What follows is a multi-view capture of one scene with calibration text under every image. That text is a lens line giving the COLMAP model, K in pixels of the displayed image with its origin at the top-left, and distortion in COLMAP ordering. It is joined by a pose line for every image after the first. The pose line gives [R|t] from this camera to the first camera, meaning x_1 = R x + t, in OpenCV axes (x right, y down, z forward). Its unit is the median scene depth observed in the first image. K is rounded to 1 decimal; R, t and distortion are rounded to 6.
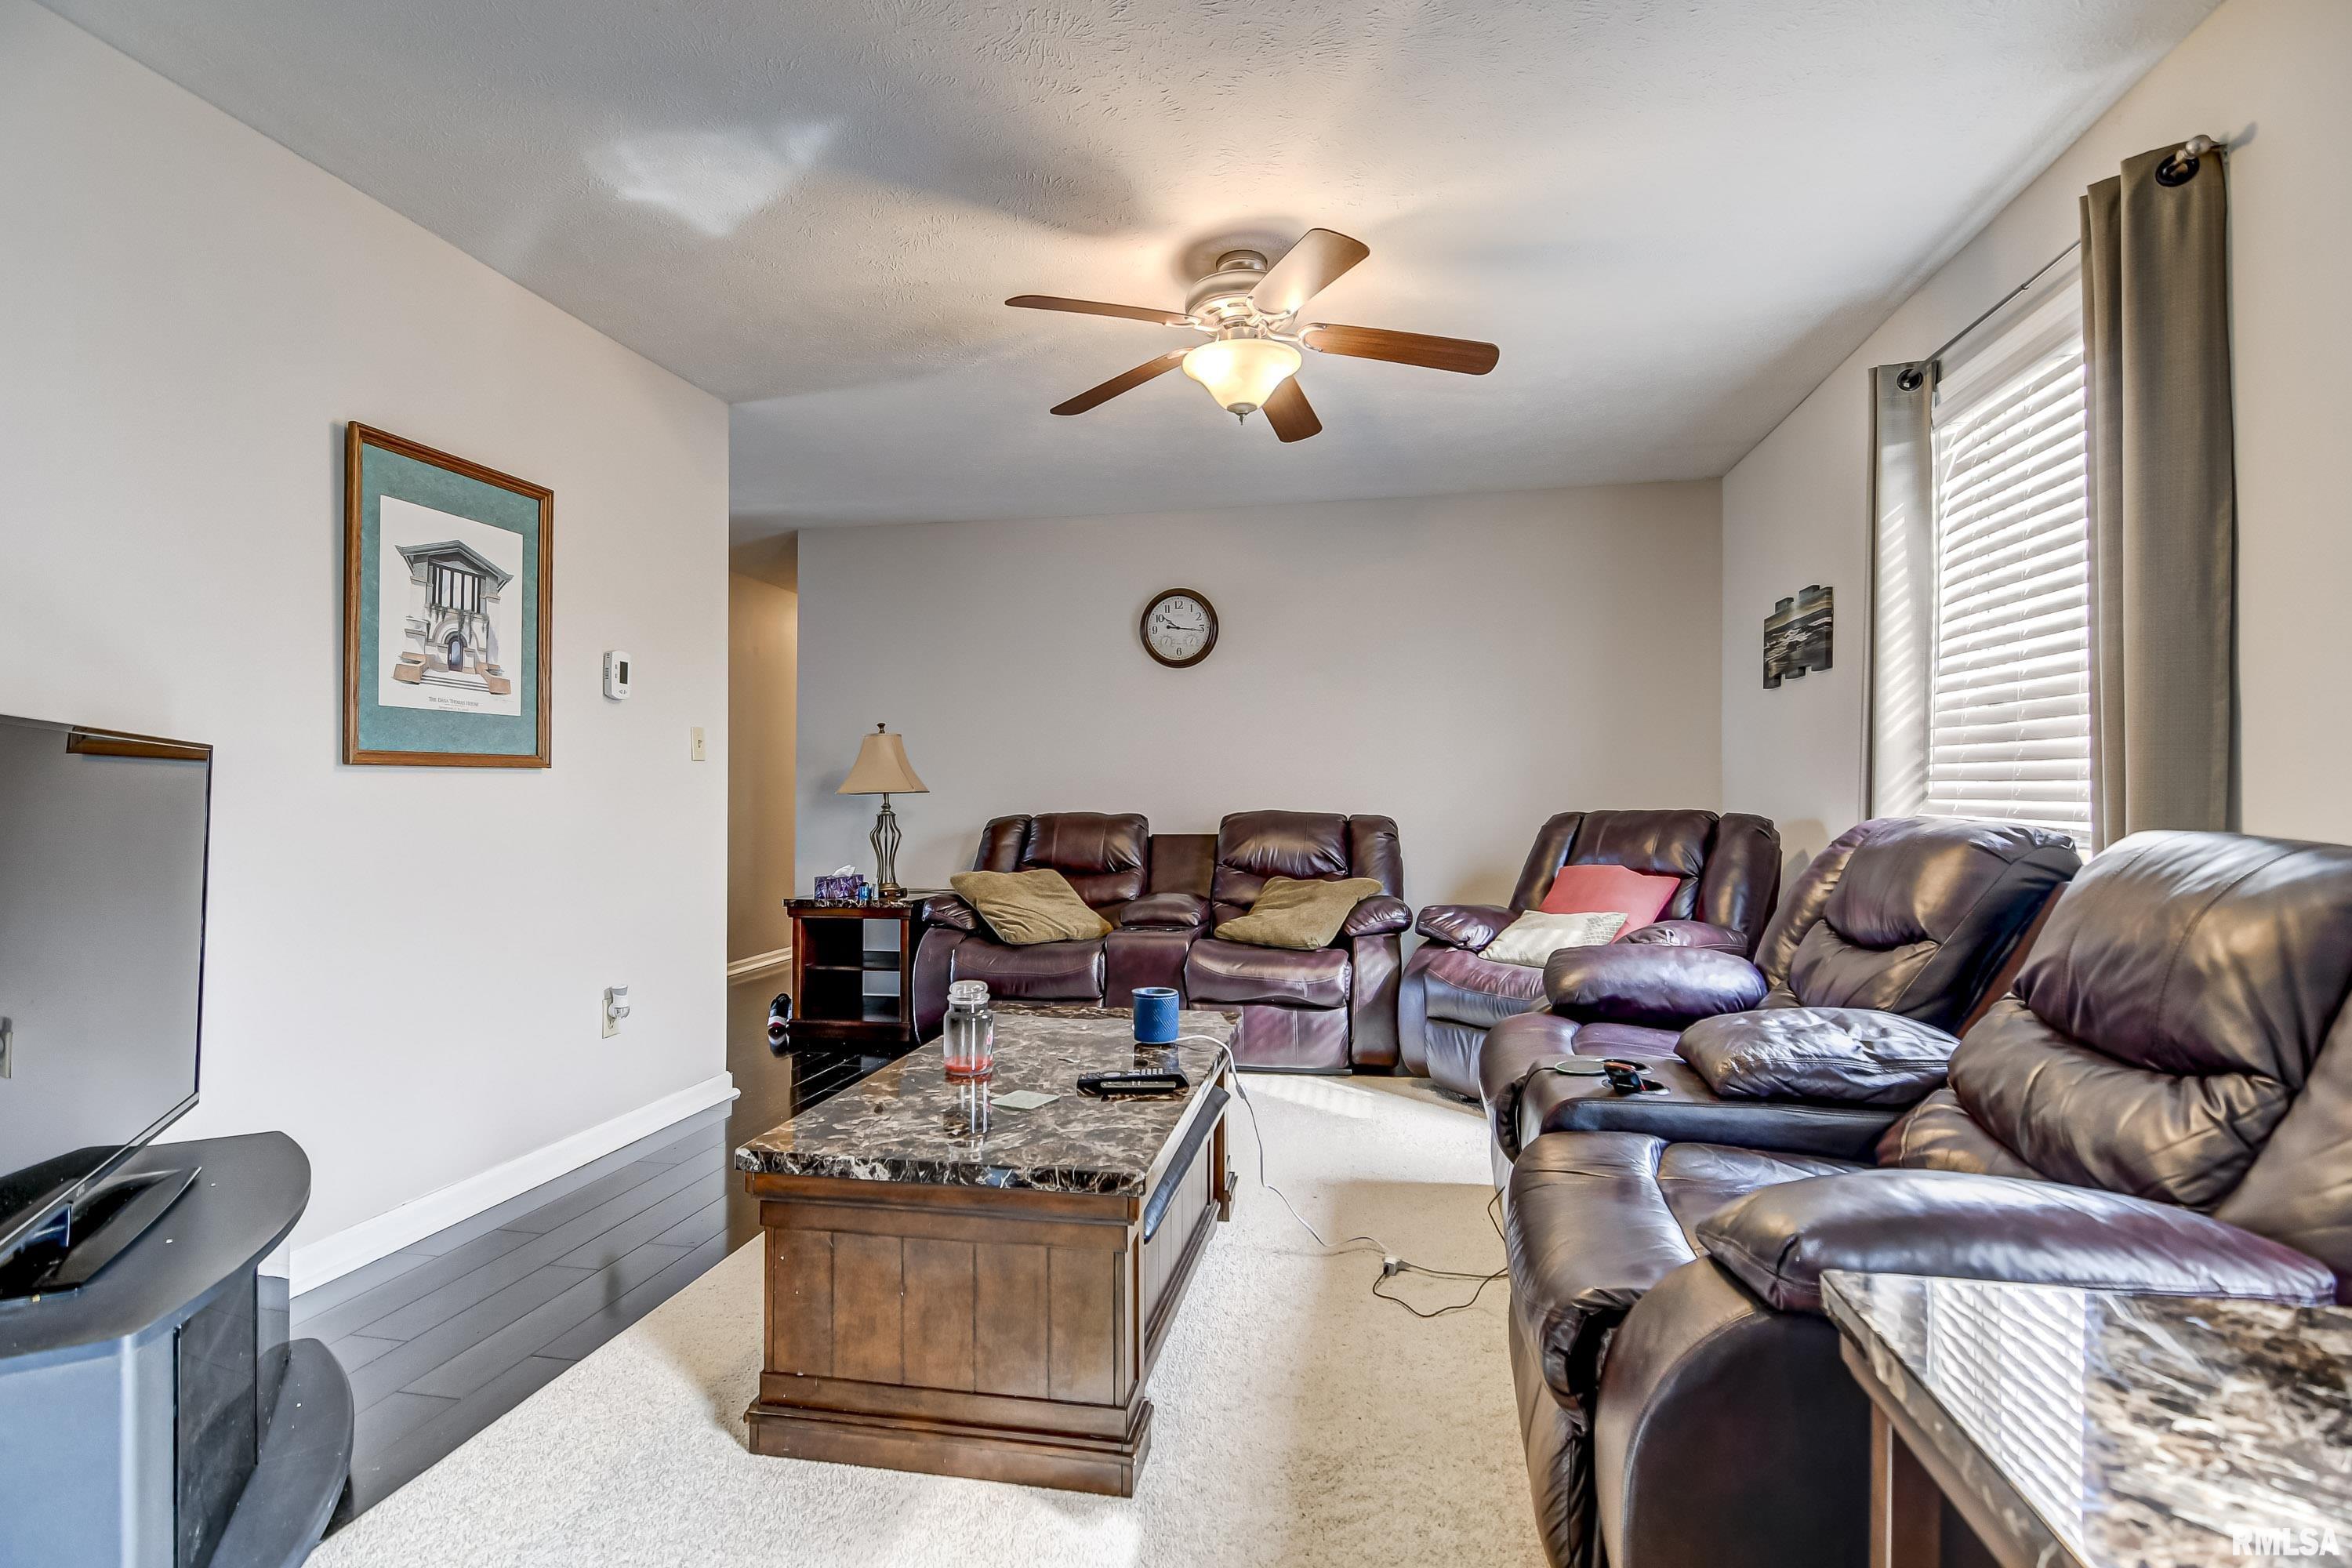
lens RADIAL K [[1126.1, 0, 1160.2], [0, 1126.1, 793.6], [0, 0, 1]] dist [0.015021, -0.012894]
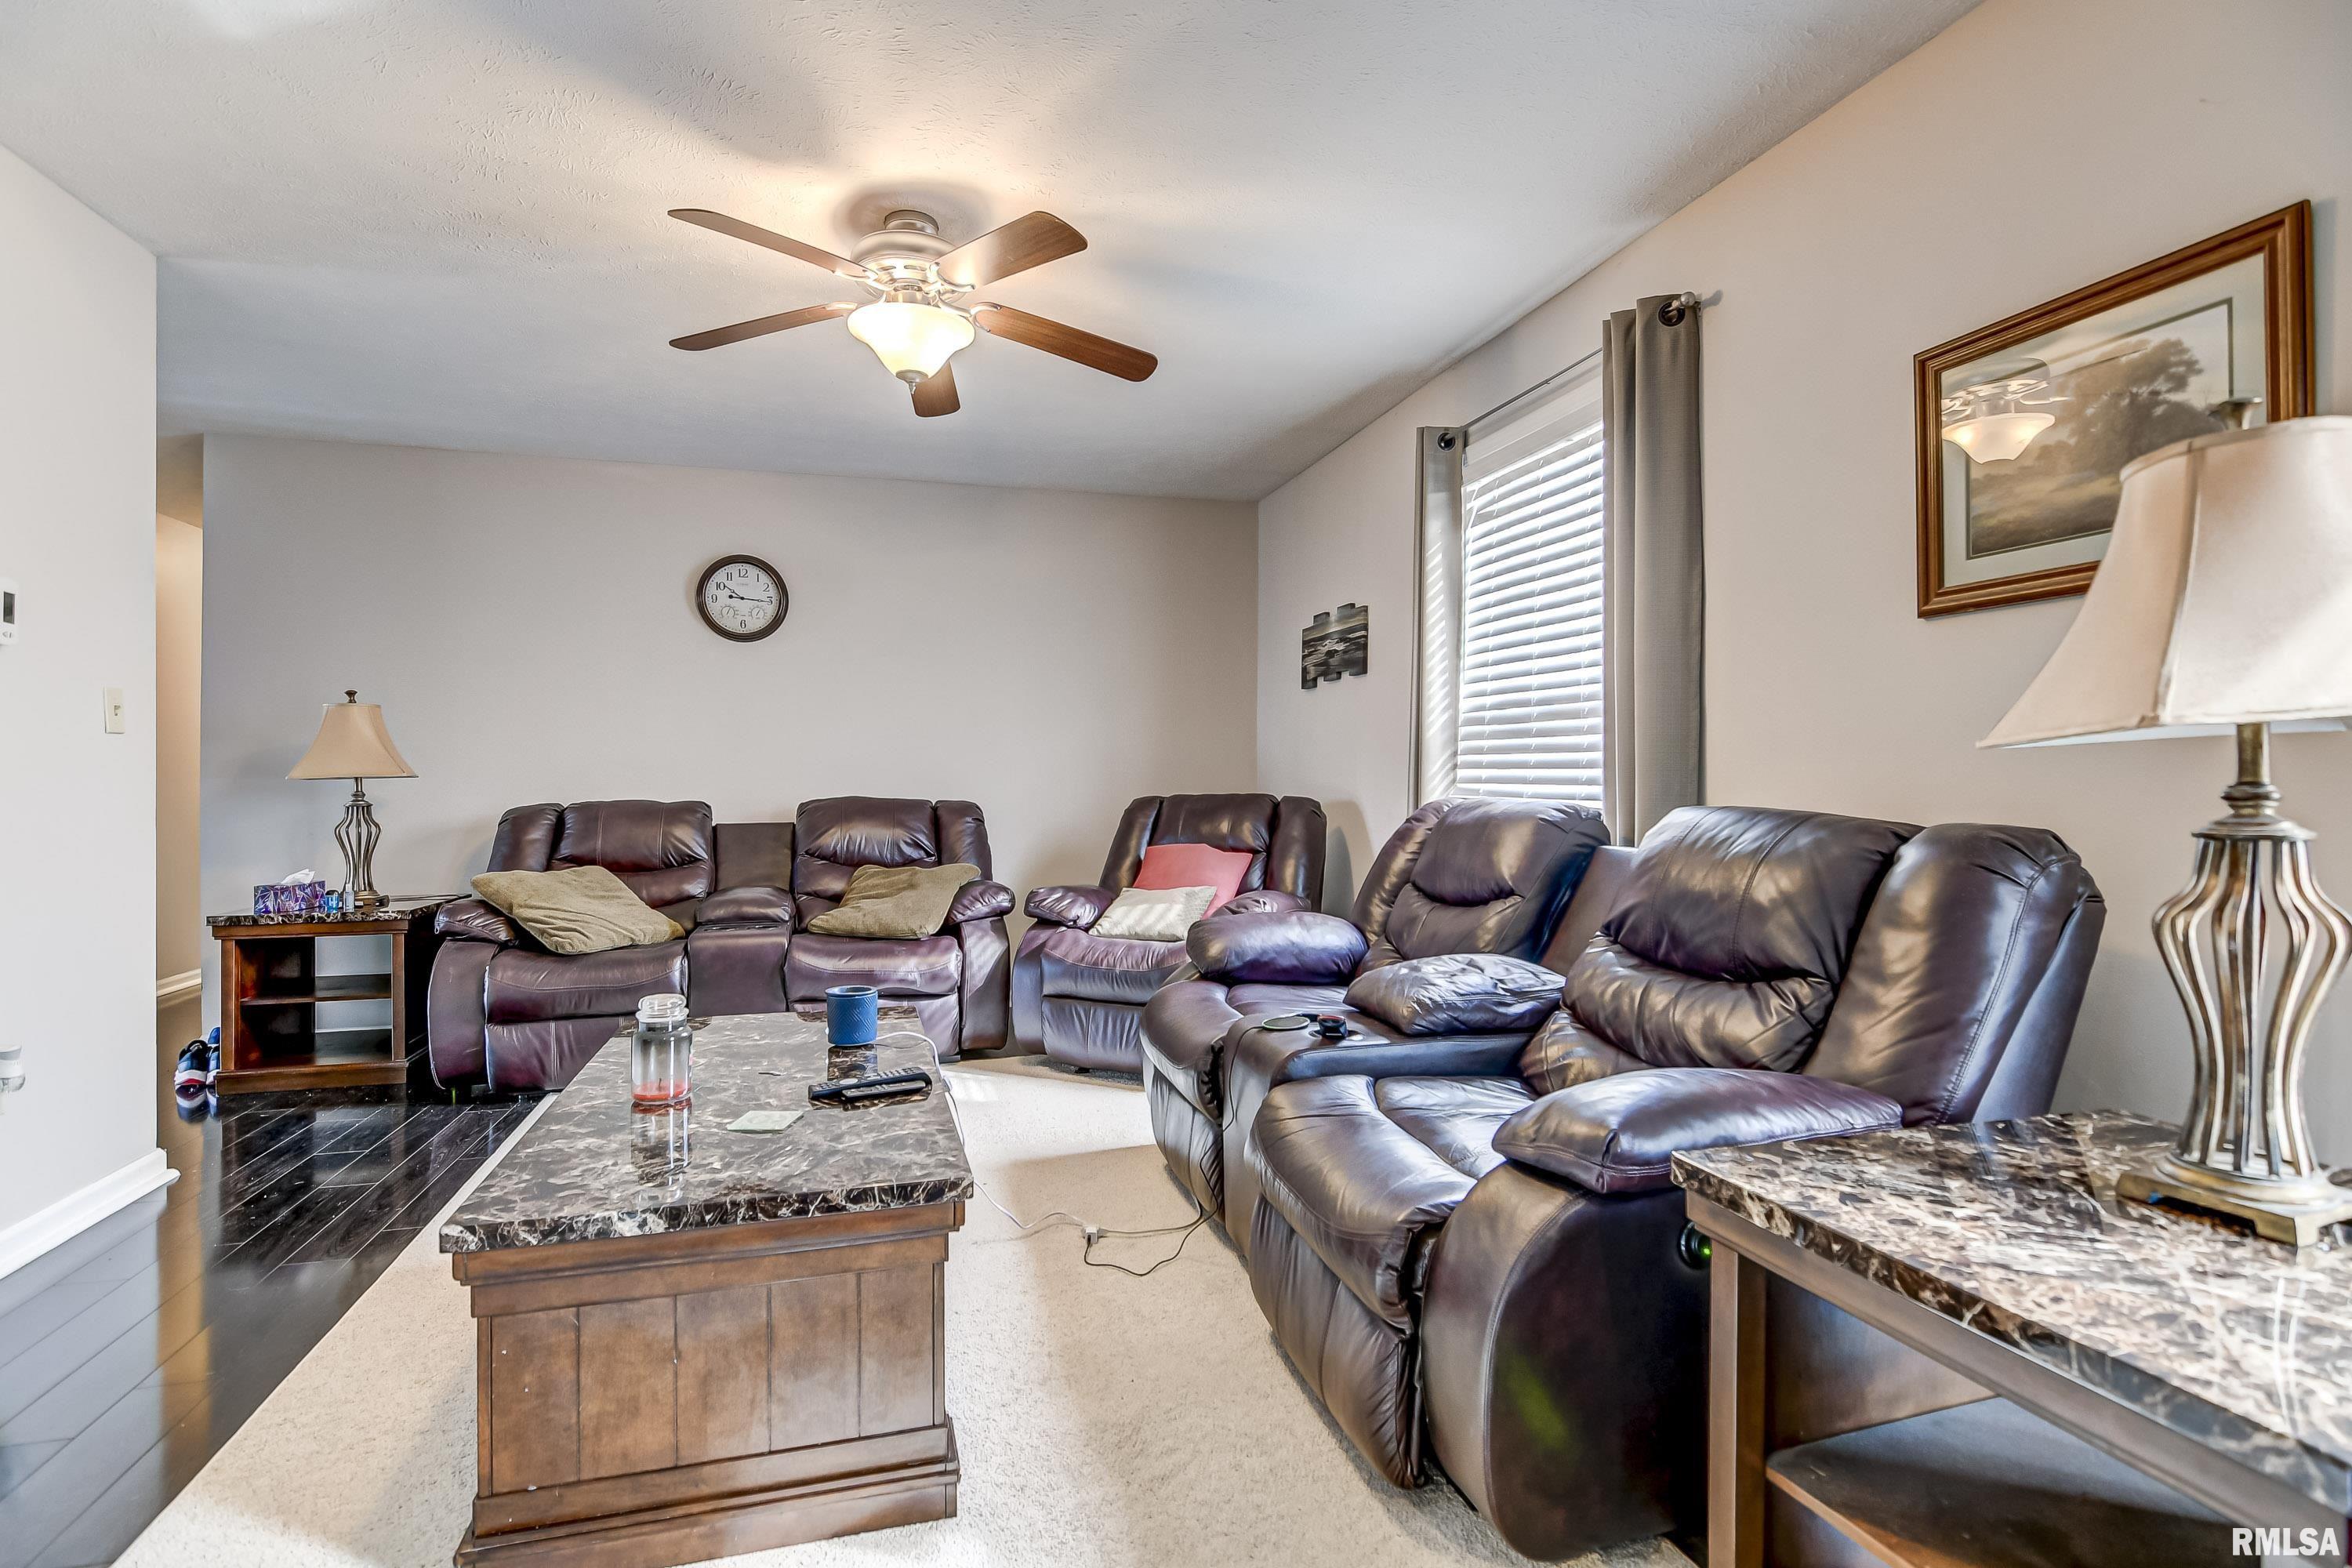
lens RADIAL K [[1126.1, 0, 1160.2], [0, 1126.1, 793.6], [0, 0, 1]] dist [0.015021, -0.012894]
pose [[0.893219, -0.004912, 0.449595, -0.183052], [-0.000496, 0.999929, 0.011910, 0.001342], [-0.449622, -0.010861, 0.893153, 0.047514]]
